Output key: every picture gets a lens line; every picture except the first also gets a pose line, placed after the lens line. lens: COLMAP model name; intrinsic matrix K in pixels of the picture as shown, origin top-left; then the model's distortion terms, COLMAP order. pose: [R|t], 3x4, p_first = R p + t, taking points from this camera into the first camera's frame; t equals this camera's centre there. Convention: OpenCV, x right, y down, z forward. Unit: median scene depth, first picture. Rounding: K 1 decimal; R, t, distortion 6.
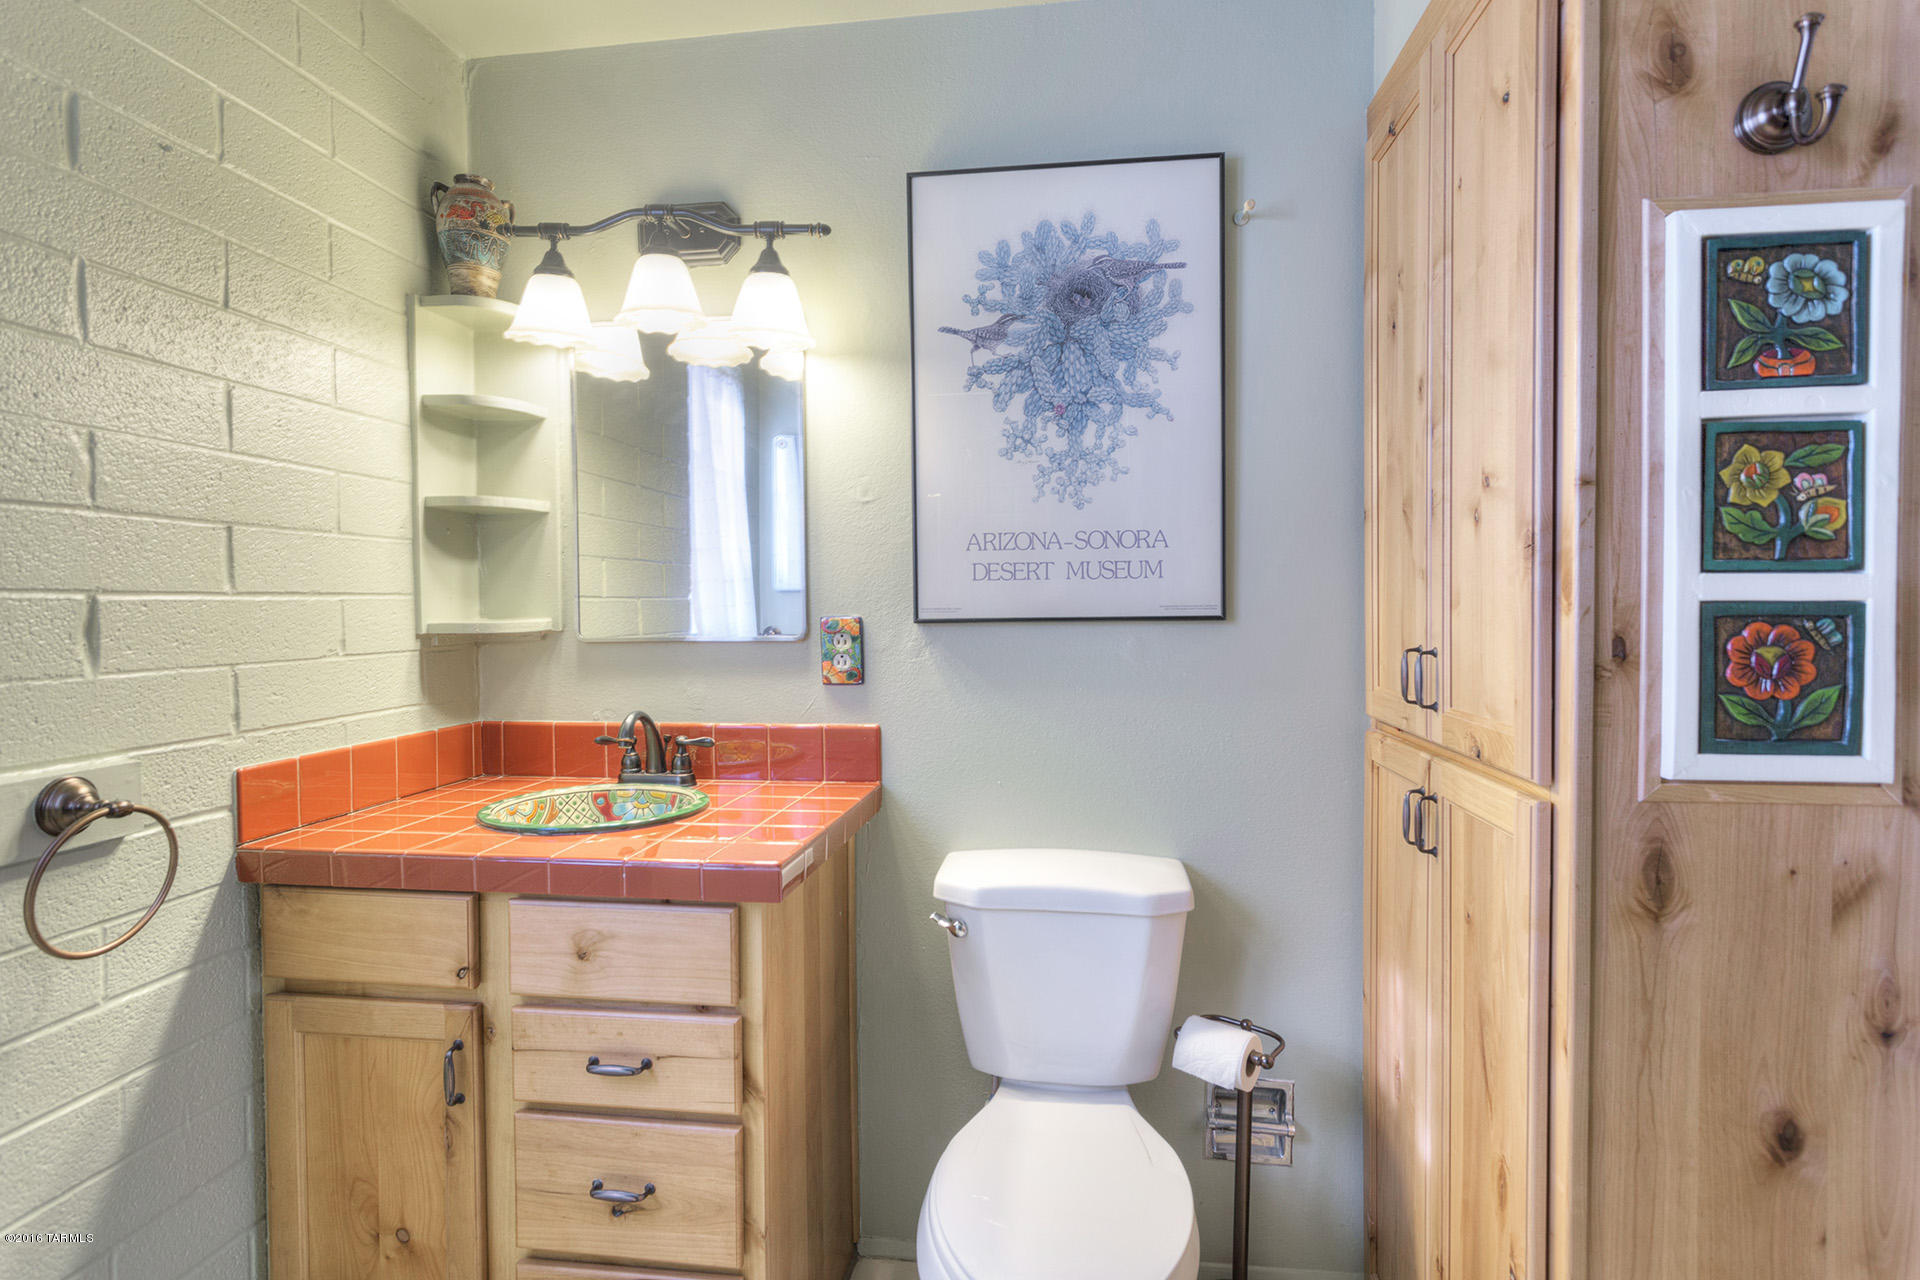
lens RADIAL K [[994.1, 0, 965.4], [0, 994.1, 631.2], [0, 0, 1]] dist [-0.000973, -0.000212]
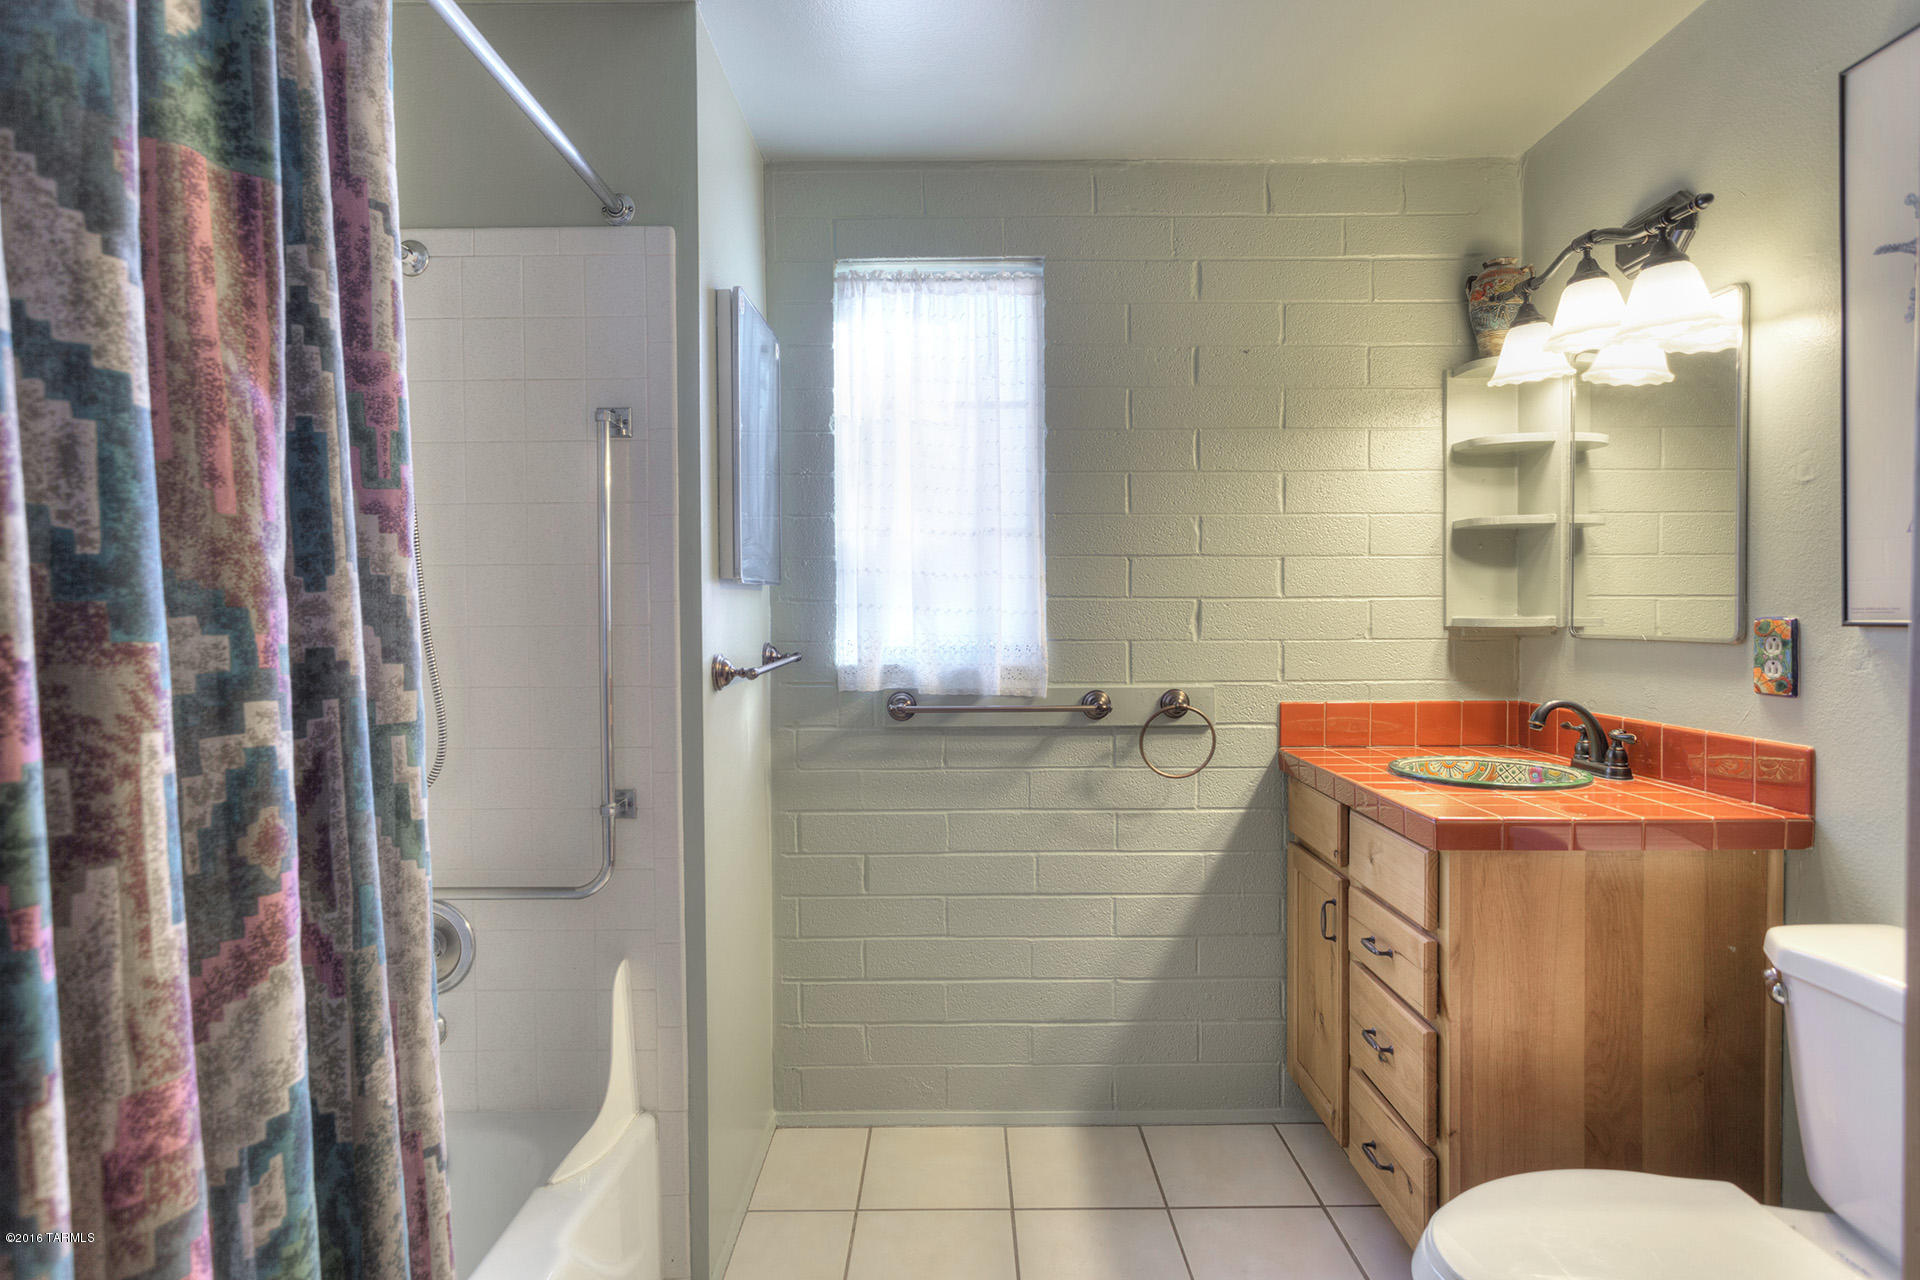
lens RADIAL K [[1029.6, 0, 962.5], [0, 1029.6, 635.0], [0, 0, 1]] dist [-0.011795, 0.009991]
pose [[0.116539, 0.028630, -0.992773, 0.716980], [-0.024937, 0.999354, 0.025892, -0.004924], [0.992873, 0.021740, 0.117178, 0.199029]]
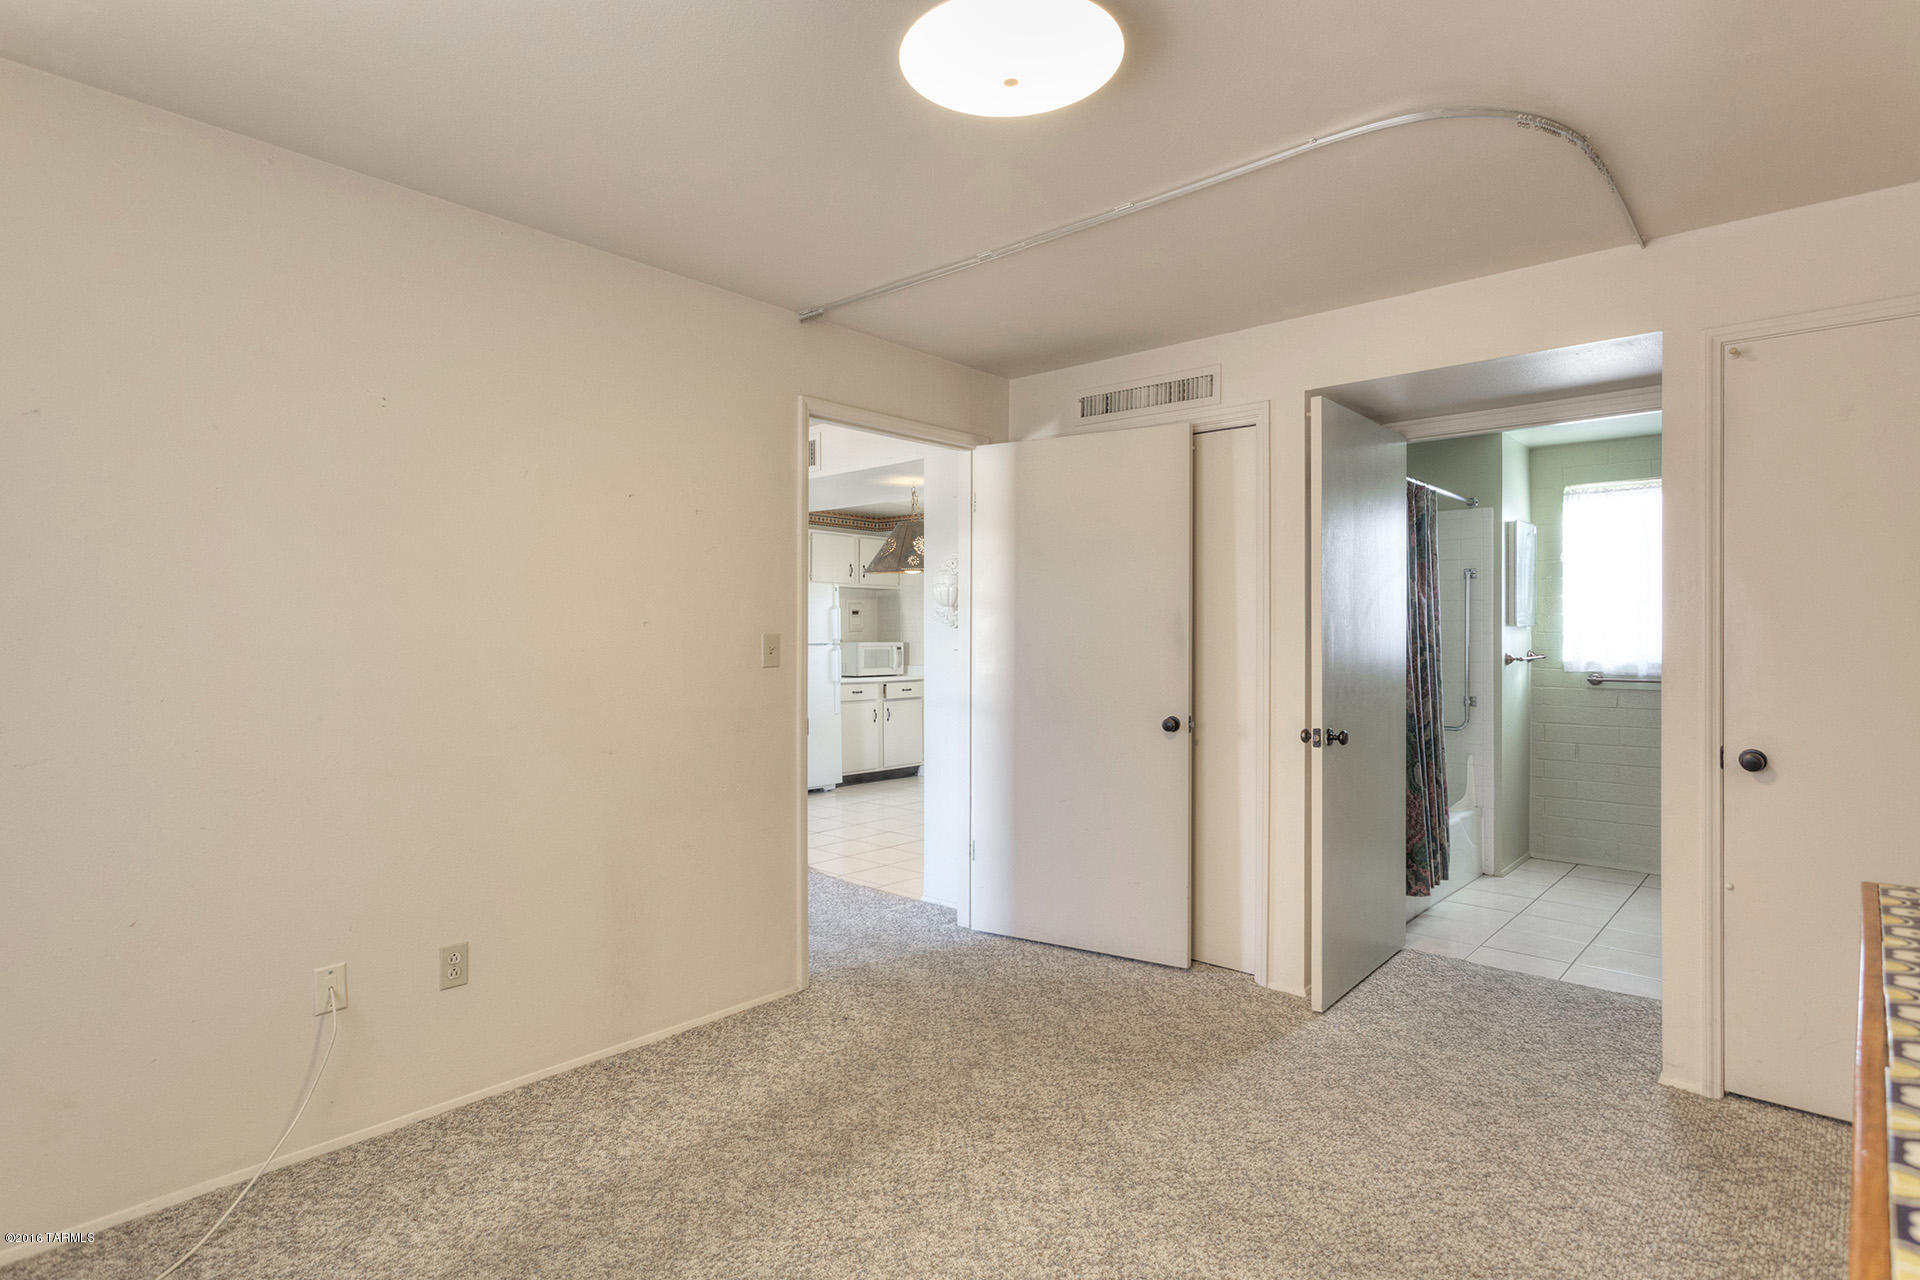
lens RADIAL K [[994.1, 0, 965.4], [0, 994.1, 631.2], [0, 0, 1]] dist [-0.000973, -0.000212]
pose [[-0.572338, 0.001775, -0.820016, 2.810432], [-0.023404, 0.999555, 0.018499, -0.028103], [0.819683, 0.029779, -0.572042, 0.422522]]
